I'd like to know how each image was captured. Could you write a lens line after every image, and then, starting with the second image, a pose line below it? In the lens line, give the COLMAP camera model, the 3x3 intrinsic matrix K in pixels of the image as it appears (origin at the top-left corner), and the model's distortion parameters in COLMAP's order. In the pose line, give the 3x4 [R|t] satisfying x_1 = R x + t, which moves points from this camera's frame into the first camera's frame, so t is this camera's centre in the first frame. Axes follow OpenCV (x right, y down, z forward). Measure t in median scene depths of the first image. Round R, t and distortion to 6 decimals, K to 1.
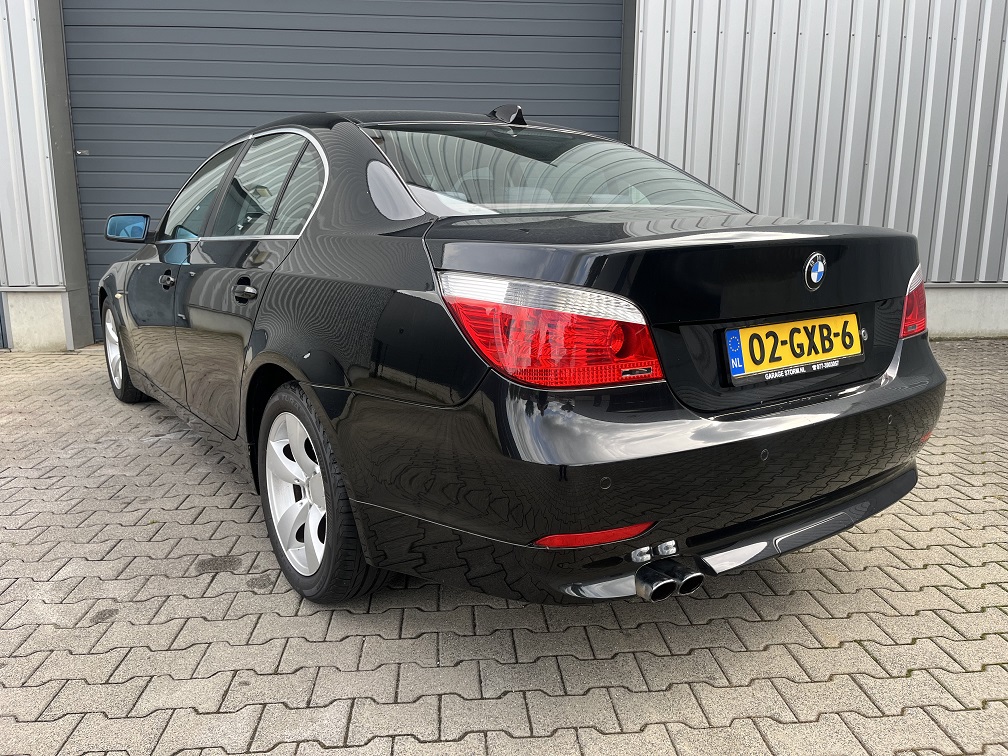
lens RADIAL K [[752.1, 0, 513.7], [0, 752.1, 375.3], [0, 0, 1]] dist [0.056199, -0.075252]
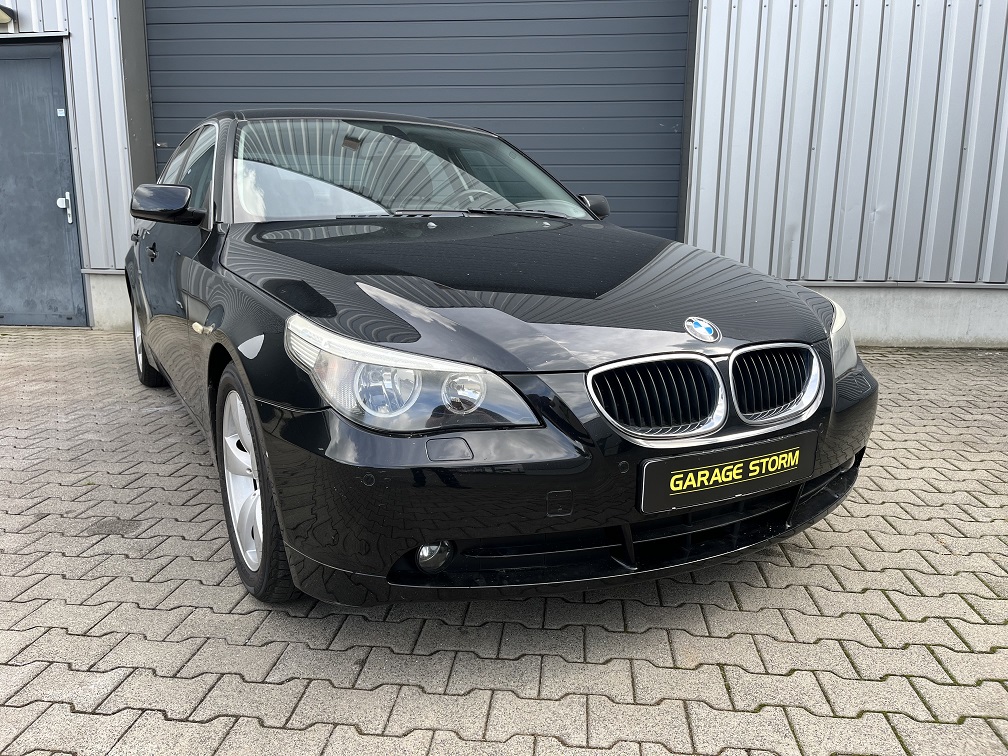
lens RADIAL K [[752.1, 0, 521.6], [0, 752.1, 377.4], [0, 0, 1]] dist [0.056199, -0.075252]
pose [[0.984897, 0.040501, -0.168336, 0.257444], [-0.040982, 0.999160, 0.000619, 0.024224], [0.168219, 0.006289, 0.985730, 0.082031]]
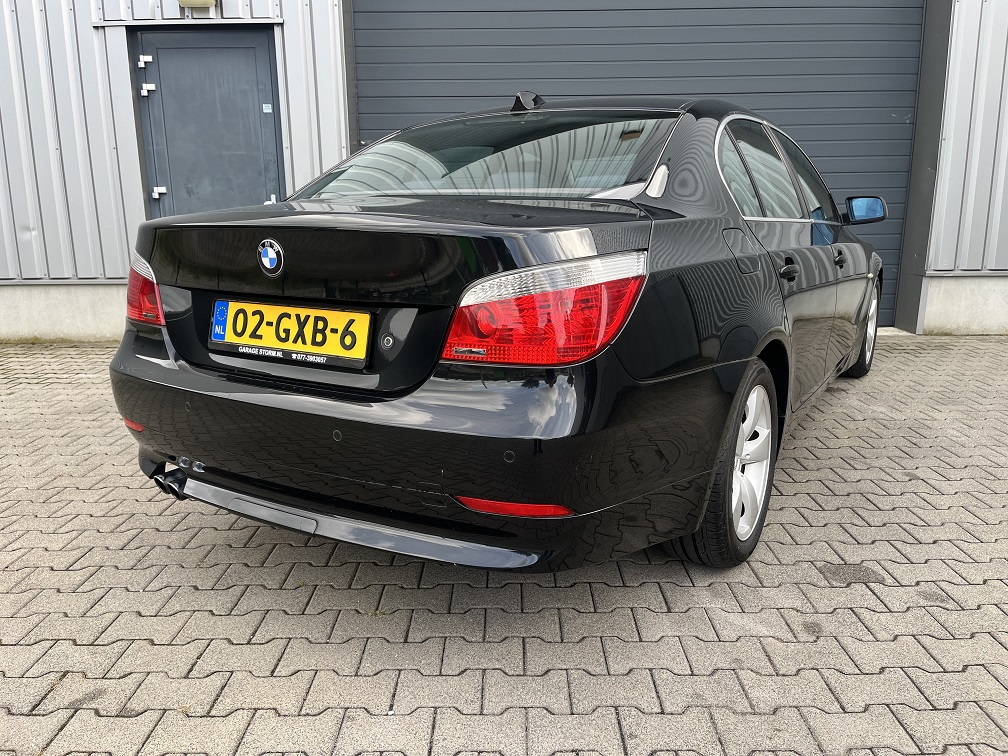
lens RADIAL K [[752.1, 0, 512.0], [0, 752.1, 388.1], [0, 0, 1]] dist [0.056199, -0.075252]
pose [[0.997801, 0.002569, -0.066227, -0.649969], [0.000430, 0.998976, 0.045231, -0.023969], [0.066276, -0.045160, 0.996779, -0.008026]]
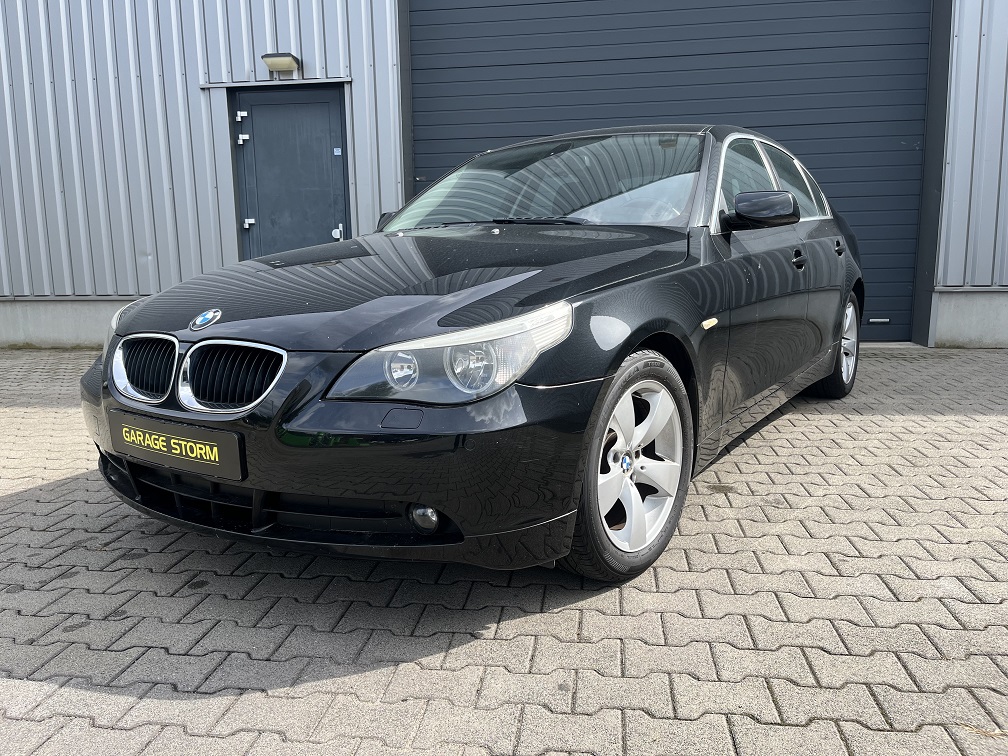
lens RADIAL K [[752.1, 0, 508.1], [0, 752.1, 382.8], [0, 0, 1]] dist [0.056199, -0.075252]
pose [[0.980474, 0.012196, -0.196269, -0.427411], [-0.016206, 0.999691, -0.018838, 0.090565], [0.195978, 0.021651, 0.980369, -0.230746]]
